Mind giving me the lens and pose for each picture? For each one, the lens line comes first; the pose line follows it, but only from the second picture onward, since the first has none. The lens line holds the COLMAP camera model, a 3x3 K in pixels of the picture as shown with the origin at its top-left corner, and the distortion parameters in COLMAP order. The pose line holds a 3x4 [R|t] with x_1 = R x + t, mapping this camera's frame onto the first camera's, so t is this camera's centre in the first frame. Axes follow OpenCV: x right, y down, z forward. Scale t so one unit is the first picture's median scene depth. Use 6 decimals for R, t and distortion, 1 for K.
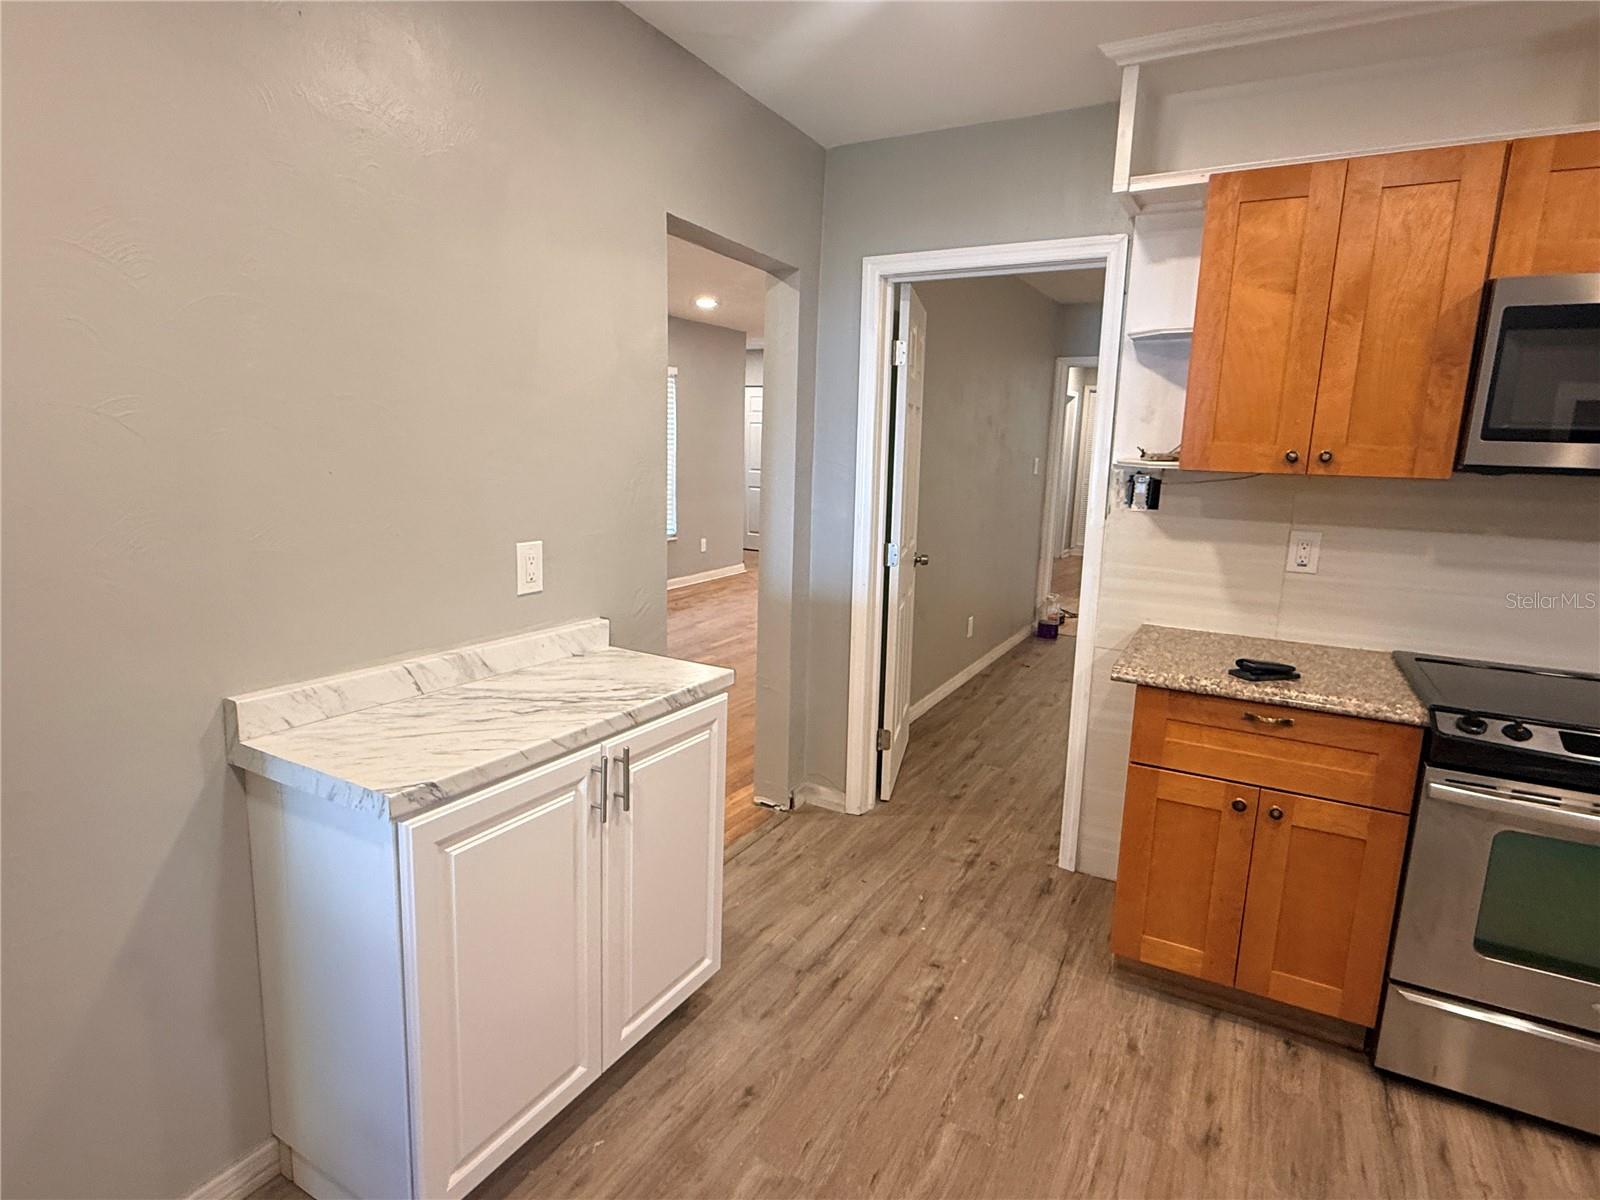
lens RADIAL K [[845.4, 0, 791.0], [0, 845.4, 602.8], [0, 0, 1]] dist [-0.000212, -0.001142]
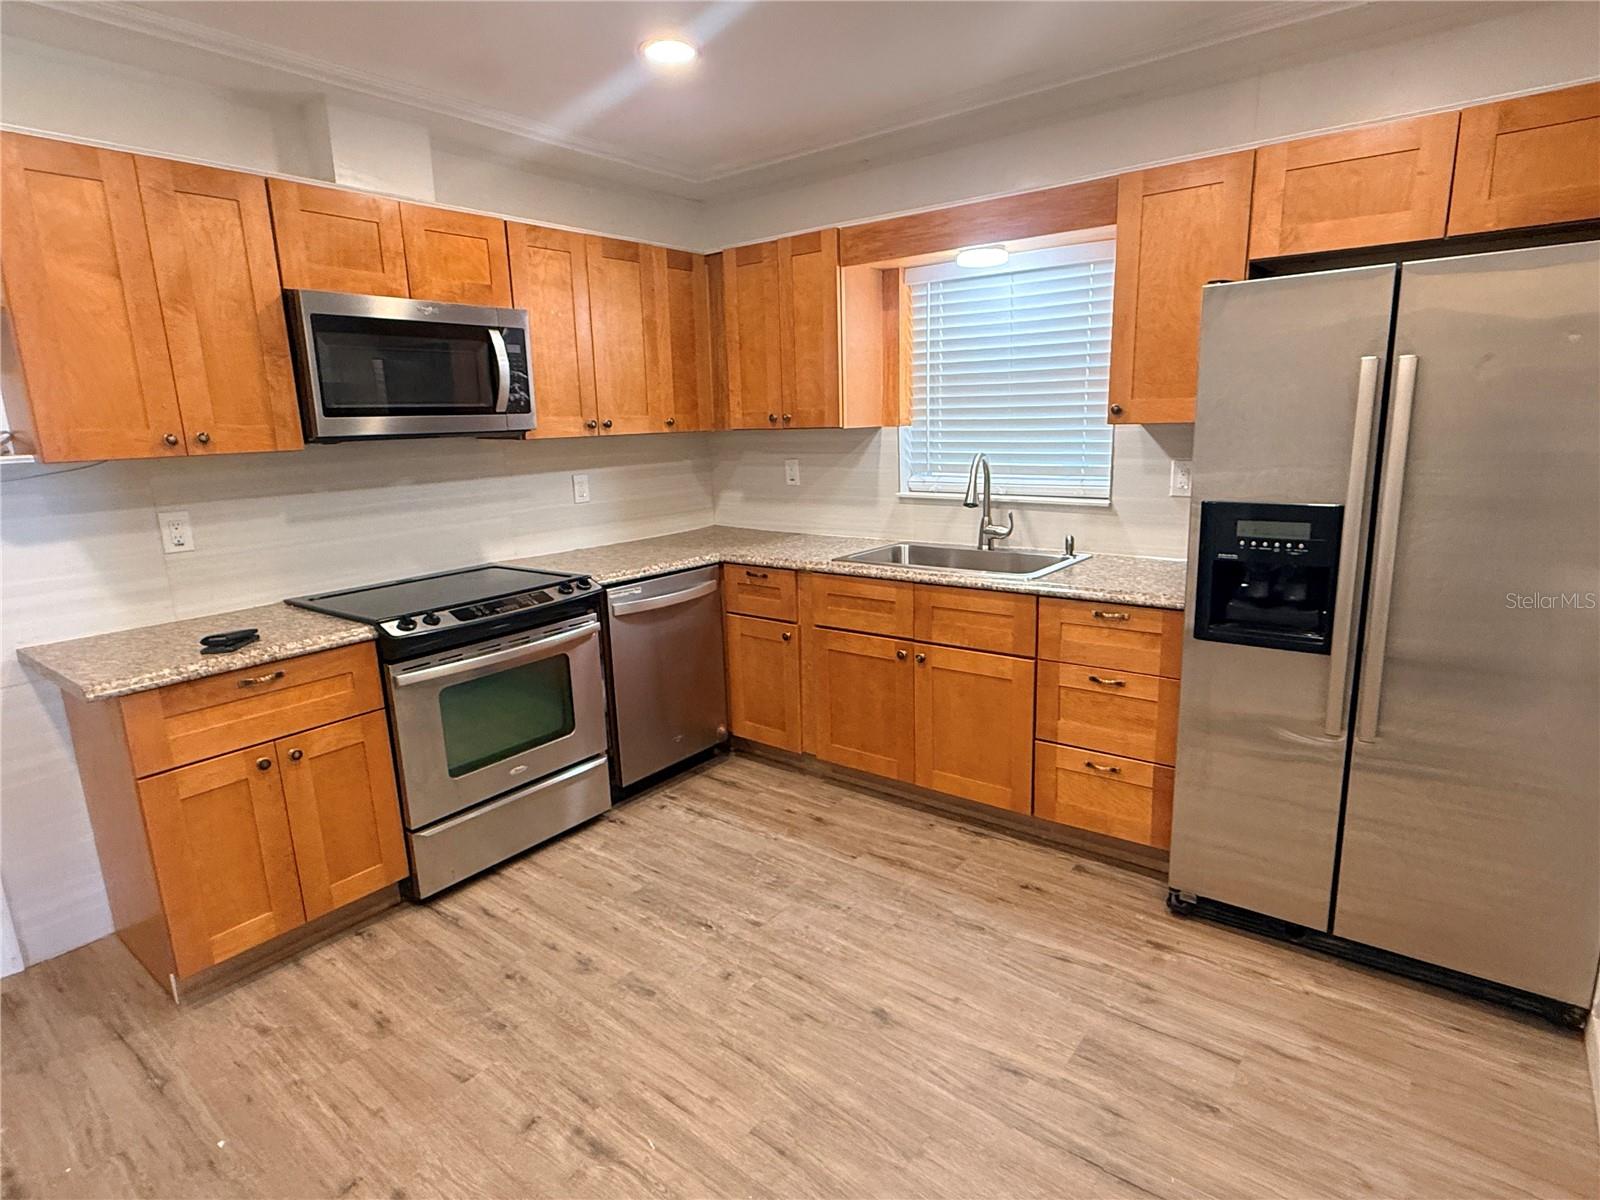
lens RADIAL K [[845.4, 0, 791.0], [0, 845.4, 602.8], [0, 0, 1]] dist [-0.000212, -0.001142]
pose [[0.154801, -0.241704, 0.957923, -0.351537], [0.221205, 0.953473, 0.204835, -0.028380], [-0.962863, 0.180189, 0.201065, 0.103439]]
